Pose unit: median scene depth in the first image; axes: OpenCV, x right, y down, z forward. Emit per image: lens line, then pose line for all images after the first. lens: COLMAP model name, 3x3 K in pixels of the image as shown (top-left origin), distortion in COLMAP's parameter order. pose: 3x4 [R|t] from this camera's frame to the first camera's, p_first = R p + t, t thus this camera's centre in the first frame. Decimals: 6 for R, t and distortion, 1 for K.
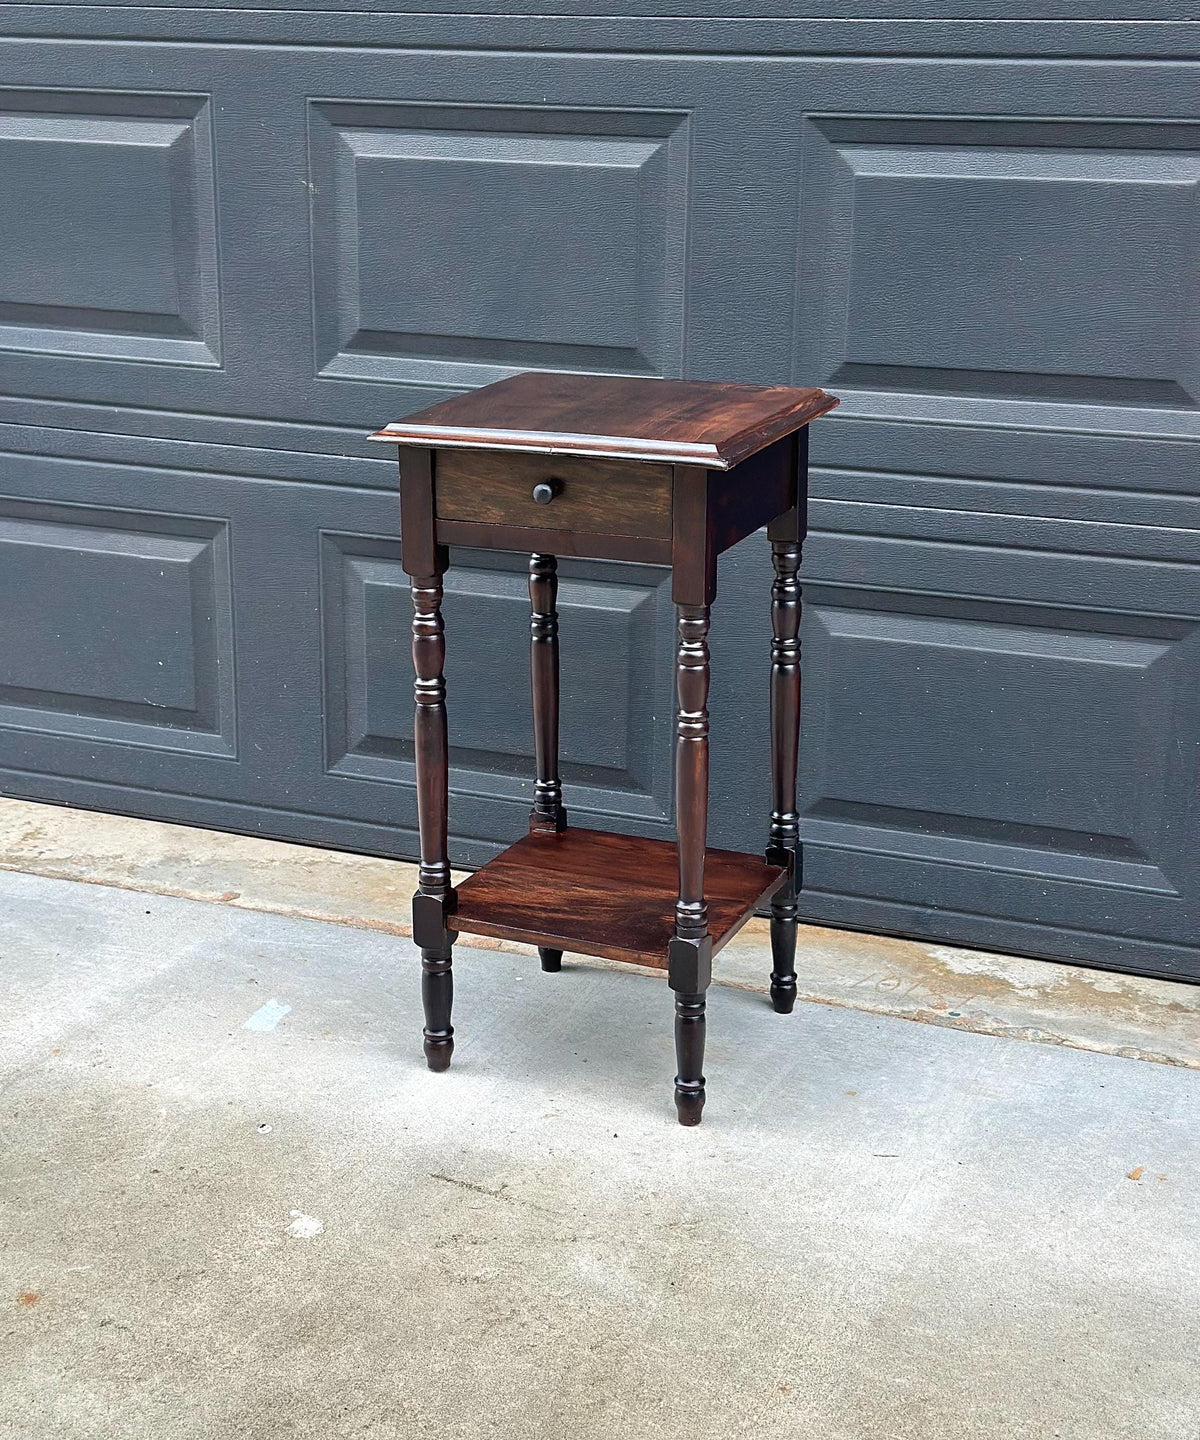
lens RADIAL K [[2281.4, 0, 586.2], [0, 2281.4, 765.4], [0, 0, 1]] dist [0.166429, -0.215318]
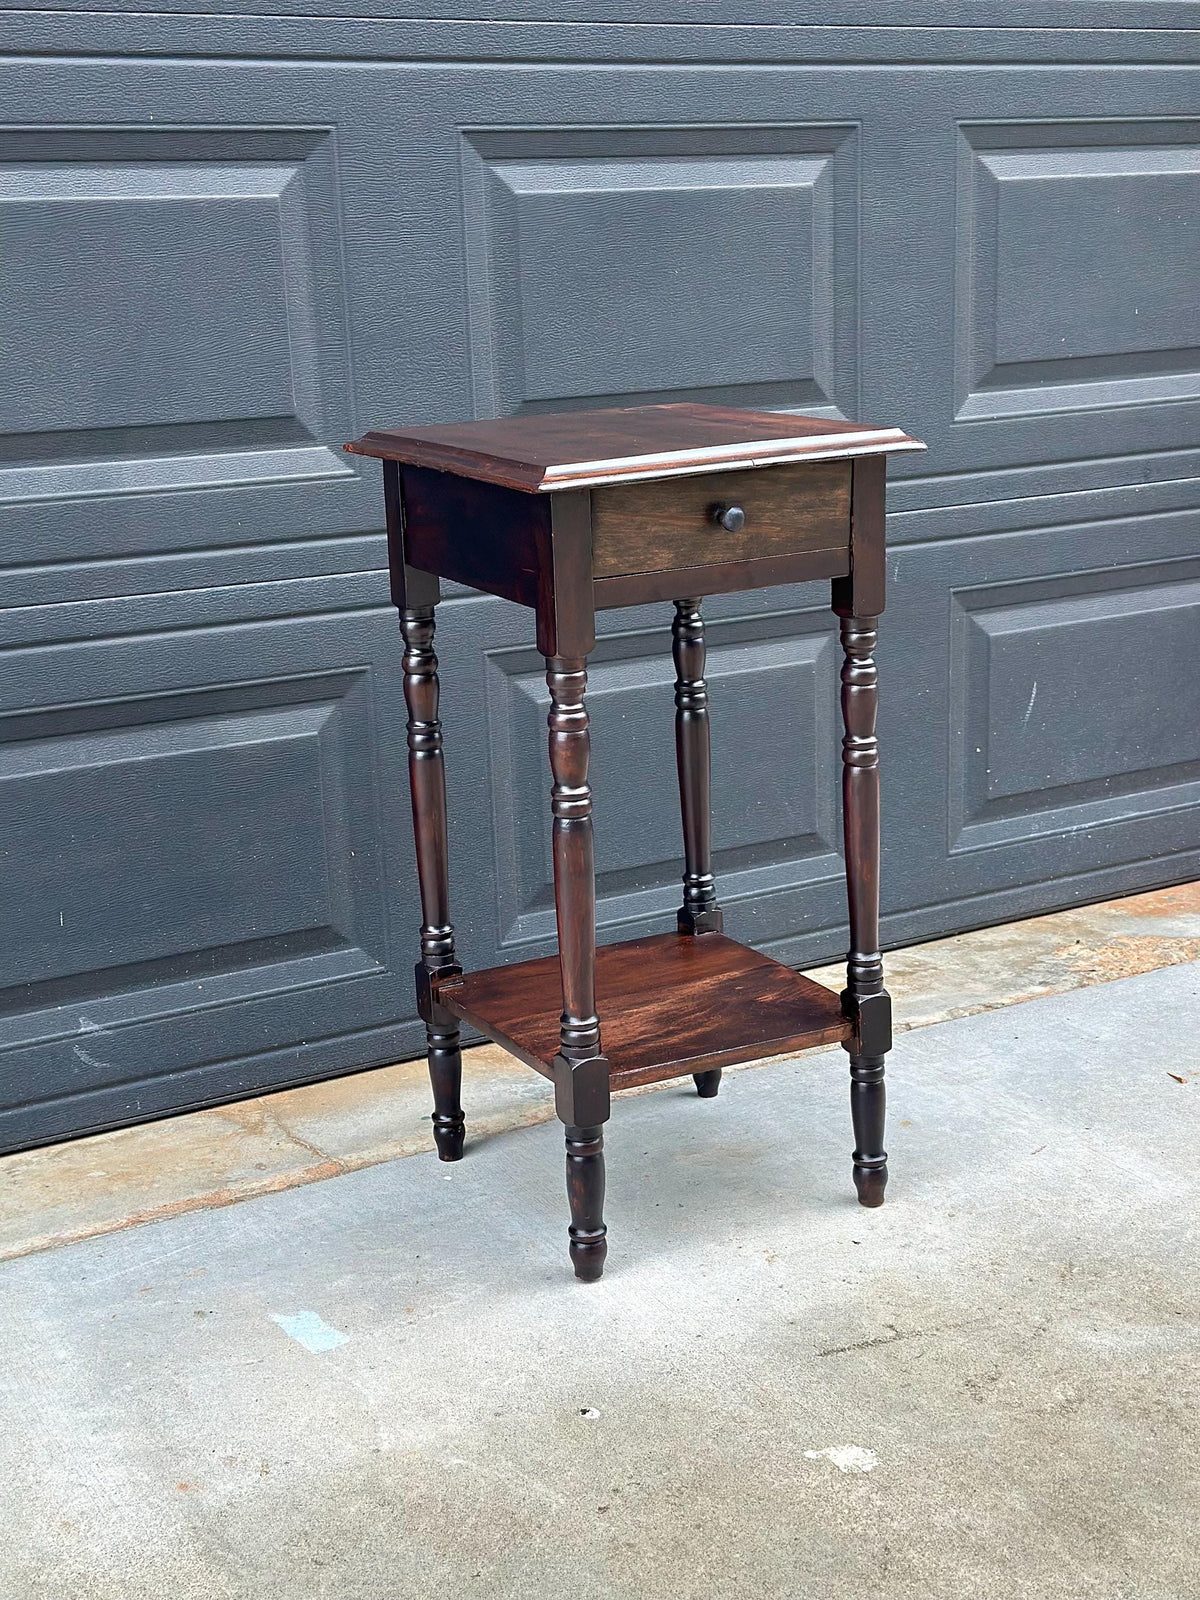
lens RADIAL K [[2229.8, 0, 600.0], [0, 2229.8, 800.0], [0, 0, 1]] dist [0.172326, -0.288537]
pose [[0.614680, -0.224424, 0.756177, -0.582175], [0.279293, 0.958487, 0.057435, -0.067239], [-0.737675, 0.175891, 0.651842, 0.432039]]
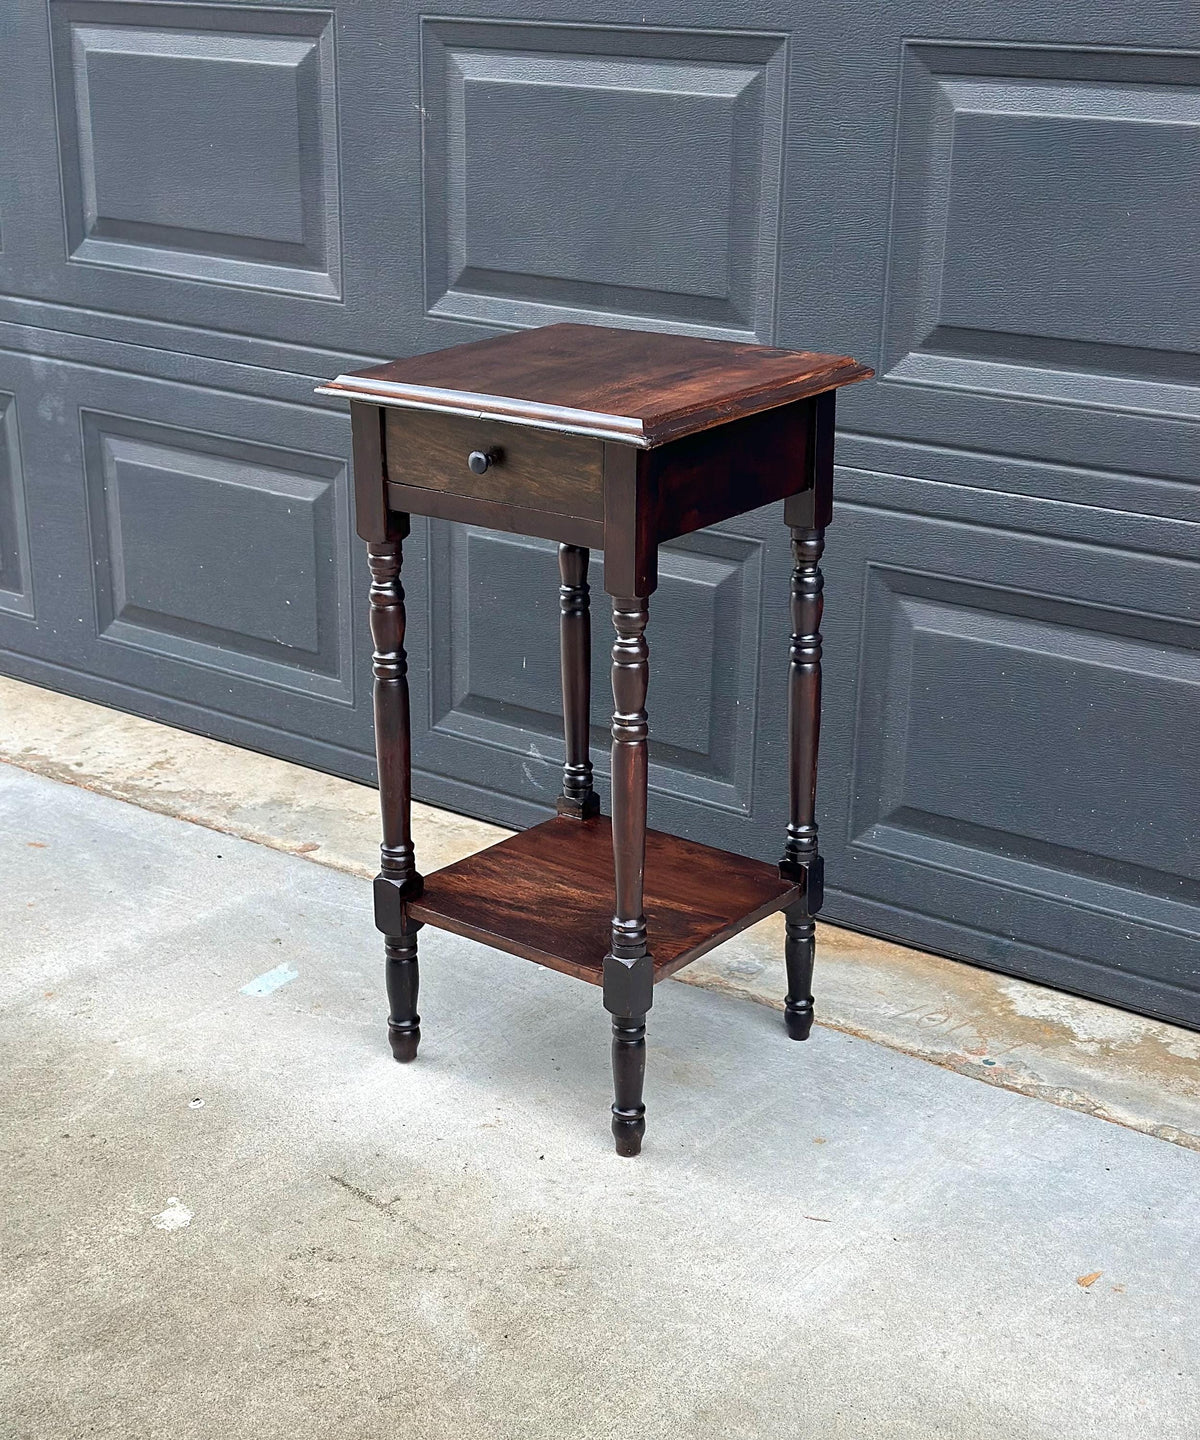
lens RADIAL K [[2228.0, 0, 602.5], [0, 2228.0, 799.1], [0, 0, 1]] dist [0.178321, -0.309441]
pose [[0.968890, 0.091480, -0.229963, 0.206589], [-0.079012, 0.994889, 0.062872, -0.037571], [0.234539, -0.042746, 0.971167, 0.115169]]
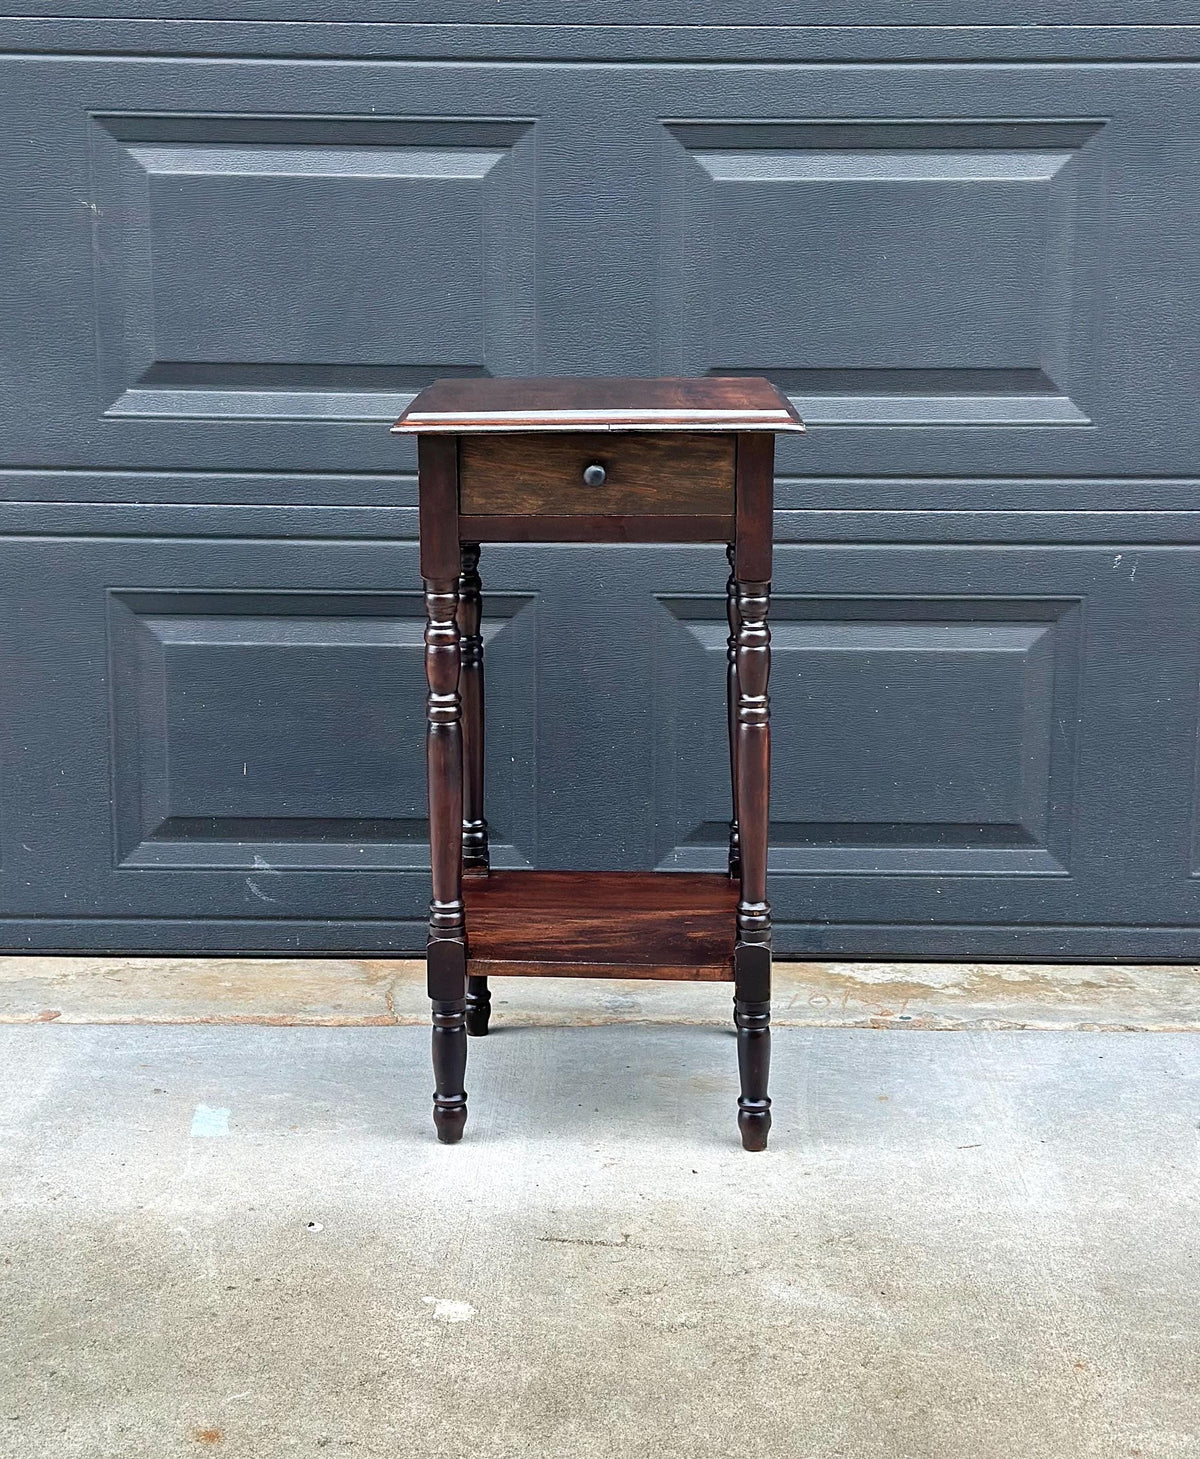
lens RADIAL K [[2405.6, 0, 595.1], [0, 2405.6, 673.7], [0, 0, 1]] dist [0.139622, 0.012574]
pose [[0.929586, -0.076198, 0.360643, -0.318538], [0.117780, 0.988511, -0.094730, 0.045986], [-0.349281, 0.130536, 0.927881, 0.079271]]
